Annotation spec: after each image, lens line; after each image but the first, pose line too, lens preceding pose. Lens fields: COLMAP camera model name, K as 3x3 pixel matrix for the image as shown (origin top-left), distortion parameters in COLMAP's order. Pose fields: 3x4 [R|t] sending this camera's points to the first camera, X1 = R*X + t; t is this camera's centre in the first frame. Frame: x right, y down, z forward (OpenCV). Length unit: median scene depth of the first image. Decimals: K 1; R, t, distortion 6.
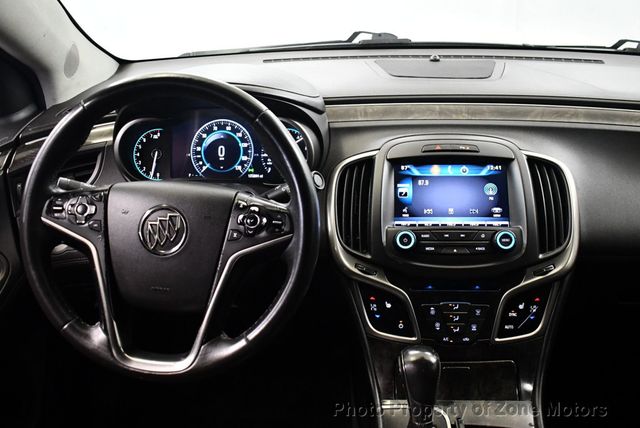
lens RADIAL K [[648.1, 0, 321.6], [0, 648.1, 213.6], [0, 0, 1]] dist [-0.095202, 0.000000]
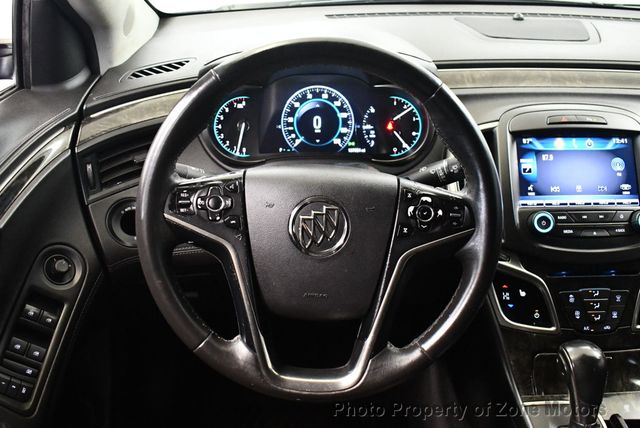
lens RADIAL K [[648.1, 0, 324.2], [0, 648.1, 213.0], [0, 0, 1]] dist [-0.095202, 0.000000]
pose [[0.995063, -0.021725, 0.096834, -0.250755], [0.014188, 0.996864, 0.077849, -0.045135], [-0.098222, -0.076091, 0.992251, 0.124511]]
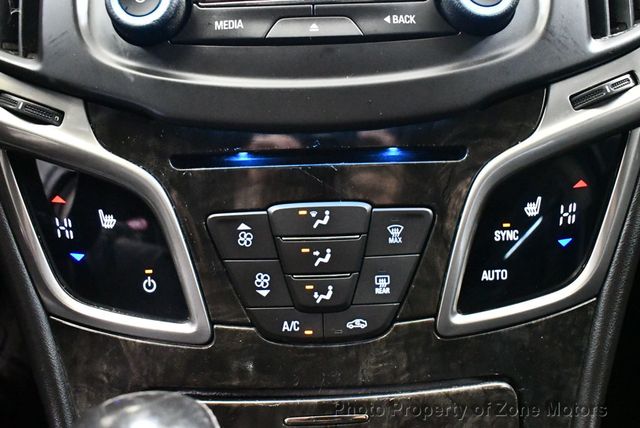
lens RADIAL K [[648.1, 0, 322.7], [0, 648.1, 210.7], [0, 0, 1]] dist [-0.095202, 0.000000]
pose [[0.994158, -0.048402, 0.096475, 0.167609], [0.029094, 0.980902, 0.192313, 0.077257], [-0.103941, -0.188383, 0.976580, 0.657246]]
